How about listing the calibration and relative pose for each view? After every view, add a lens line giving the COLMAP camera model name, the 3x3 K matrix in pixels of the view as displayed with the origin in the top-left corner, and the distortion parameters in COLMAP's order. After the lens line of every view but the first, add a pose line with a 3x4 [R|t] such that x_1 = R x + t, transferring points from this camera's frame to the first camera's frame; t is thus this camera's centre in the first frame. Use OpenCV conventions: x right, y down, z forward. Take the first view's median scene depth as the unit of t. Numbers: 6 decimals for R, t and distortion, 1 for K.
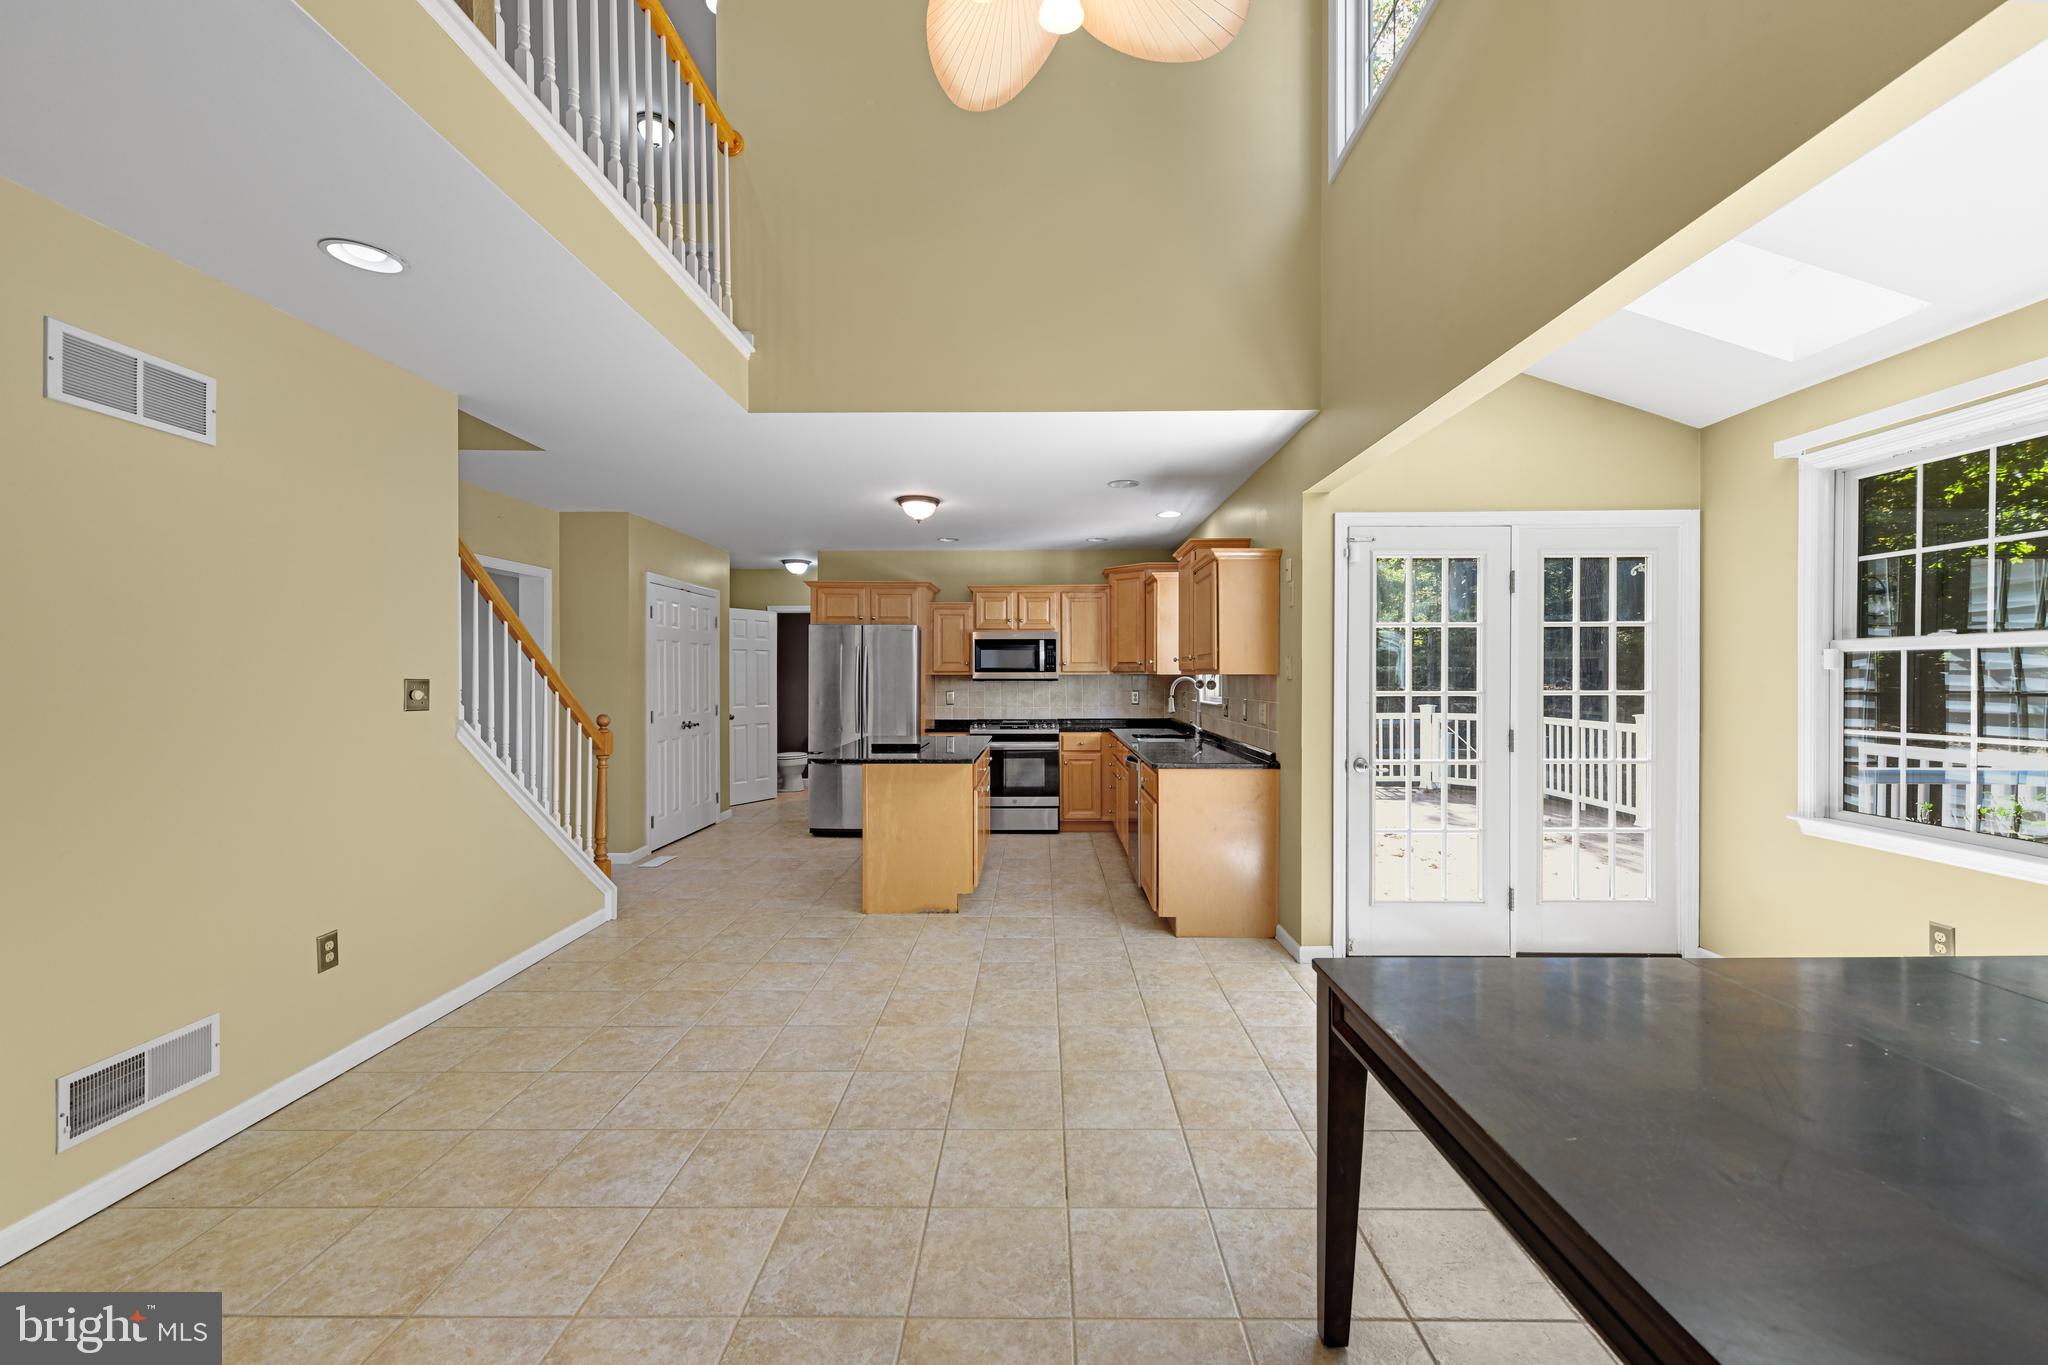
lens RADIAL K [[810.0, 0, 1024.0], [0, 810.0, 682.5], [0, 0, 1]] dist [0.000703, 0.000004]
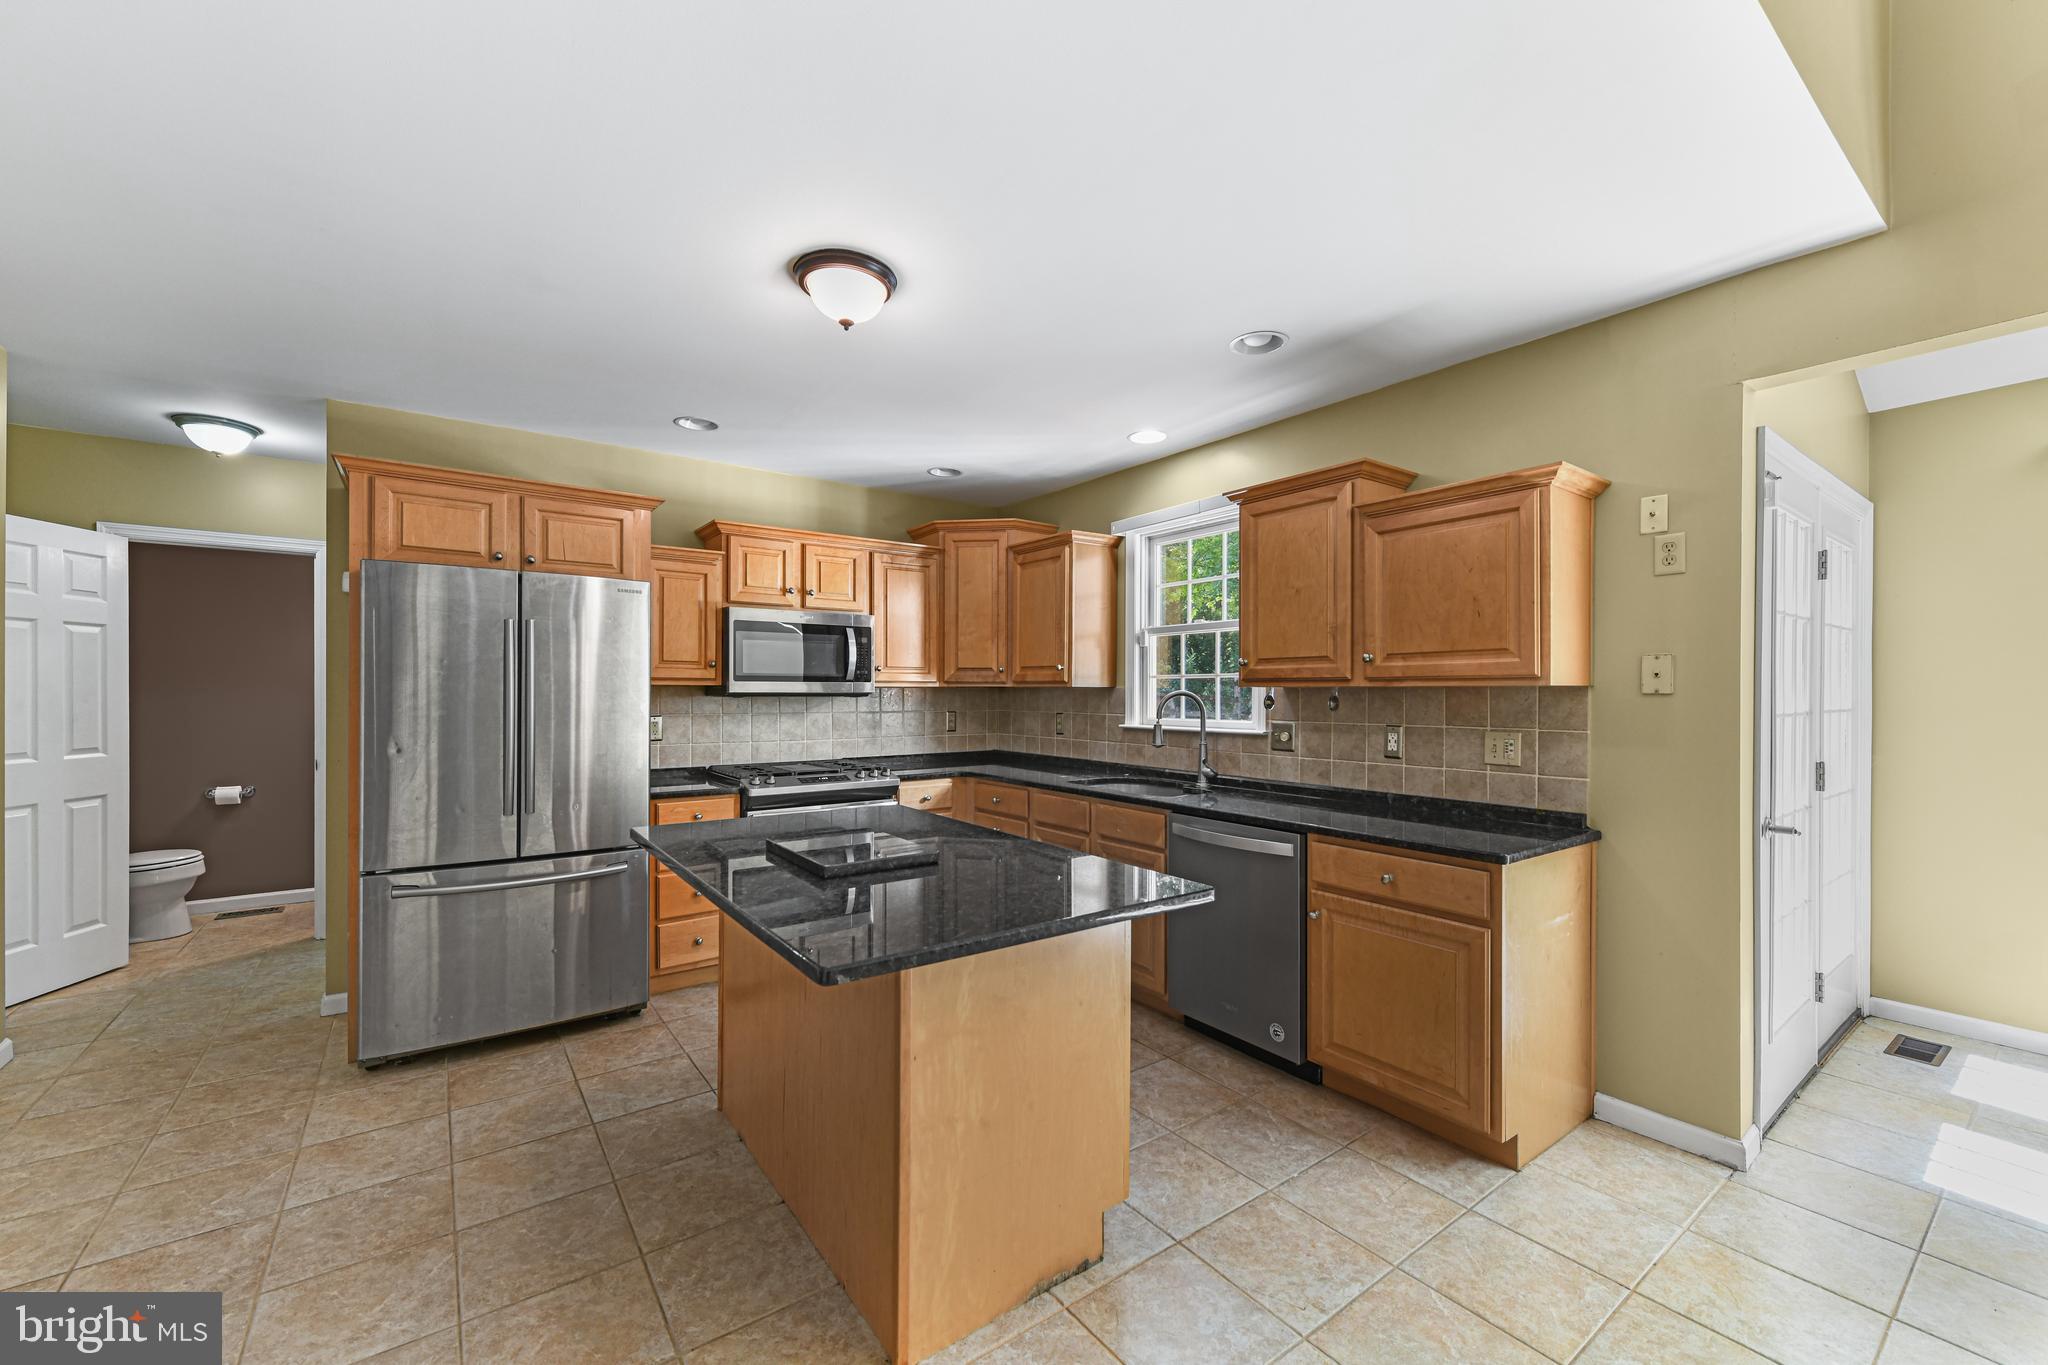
lens RADIAL K [[812.1, 0, 1025.0], [0, 812.1, 693.7], [0, 0, 1]] dist [0.002327, 0.000199]
pose [[0.793718, 0.002623, 0.608281, -0.237500], [0.000198, 0.999990, -0.004570, -0.001462], [-0.608286, 0.003748, 0.793709, 0.449002]]
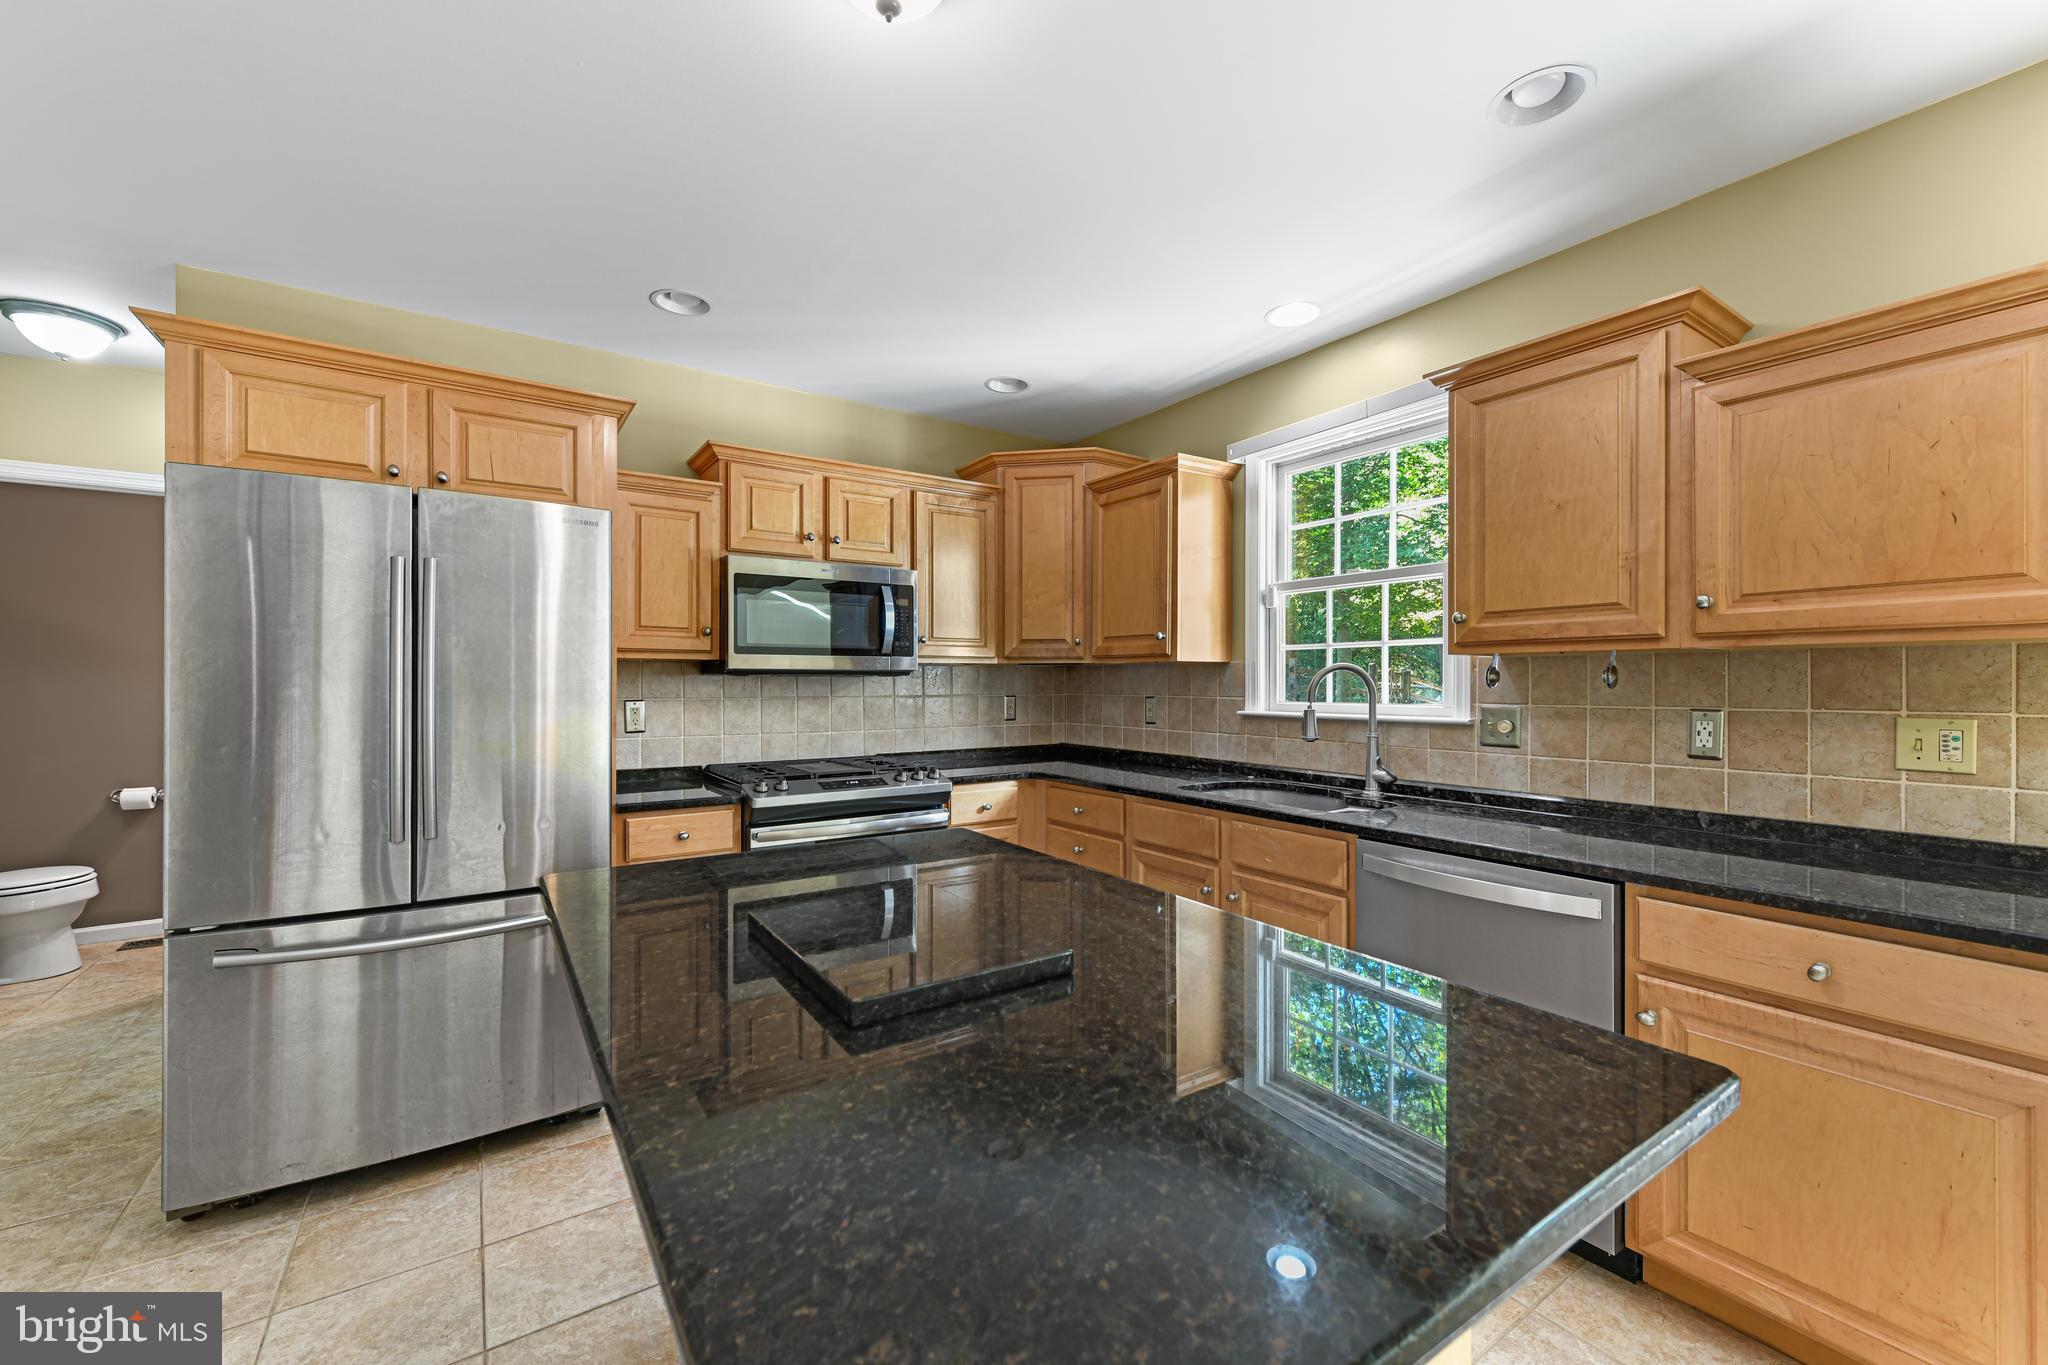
lens RADIAL K [[810.0, 0, 1024.0], [0, 810.0, 682.5], [0, 0, 1]] dist [0.000703, 0.000004]
pose [[0.815227, 0.001613, 0.579140, -0.179154], [0.002723, 0.999974, -0.006619, 0.005317], [-0.579136, 0.006974, 0.815201, 0.580942]]
